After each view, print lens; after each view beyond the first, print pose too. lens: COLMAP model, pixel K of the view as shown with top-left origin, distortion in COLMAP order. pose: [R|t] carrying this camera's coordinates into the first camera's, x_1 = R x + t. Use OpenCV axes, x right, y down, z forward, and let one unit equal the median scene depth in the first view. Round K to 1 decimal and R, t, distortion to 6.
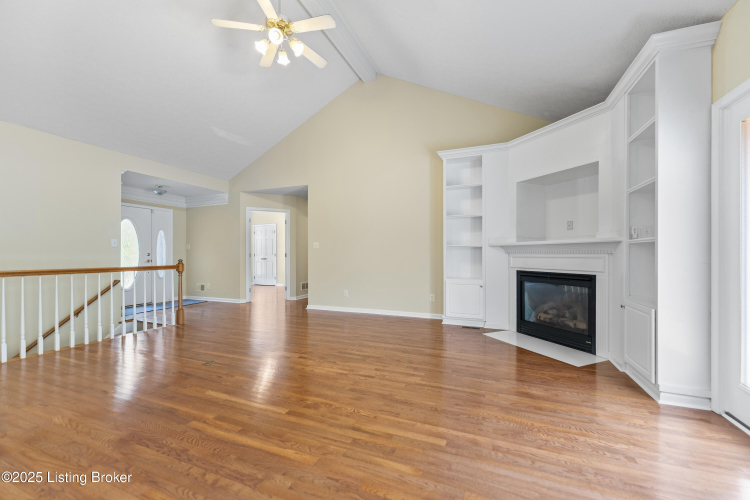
lens RADIAL K [[299.8, 0, 380.5], [0, 299.8, 253.6], [0, 0, 1]] dist [0.001666, -0.000088]
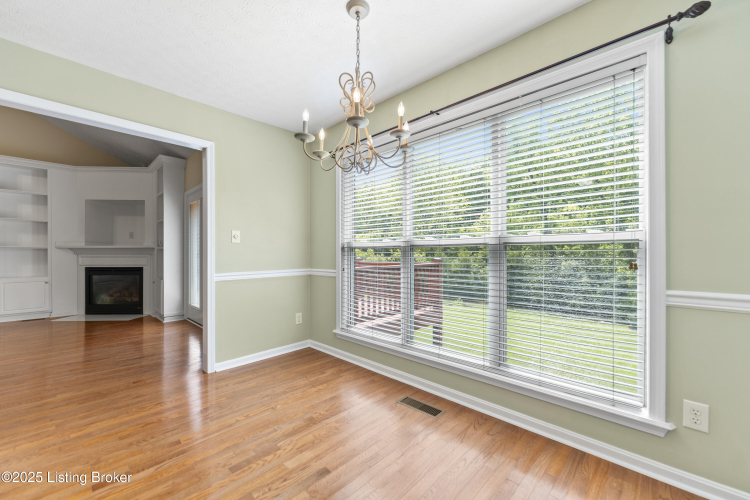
lens RADIAL K [[299.8, 0, 376.4], [0, 299.8, 253.0], [0, 0, 1]] dist [0.001666, -0.000088]
pose [[0.389018, 0.003866, 0.921222, -0.261499], [0.002066, 0.999985, -0.005069, 0.002570], [-0.921228, 0.003875, 0.389004, -0.689510]]
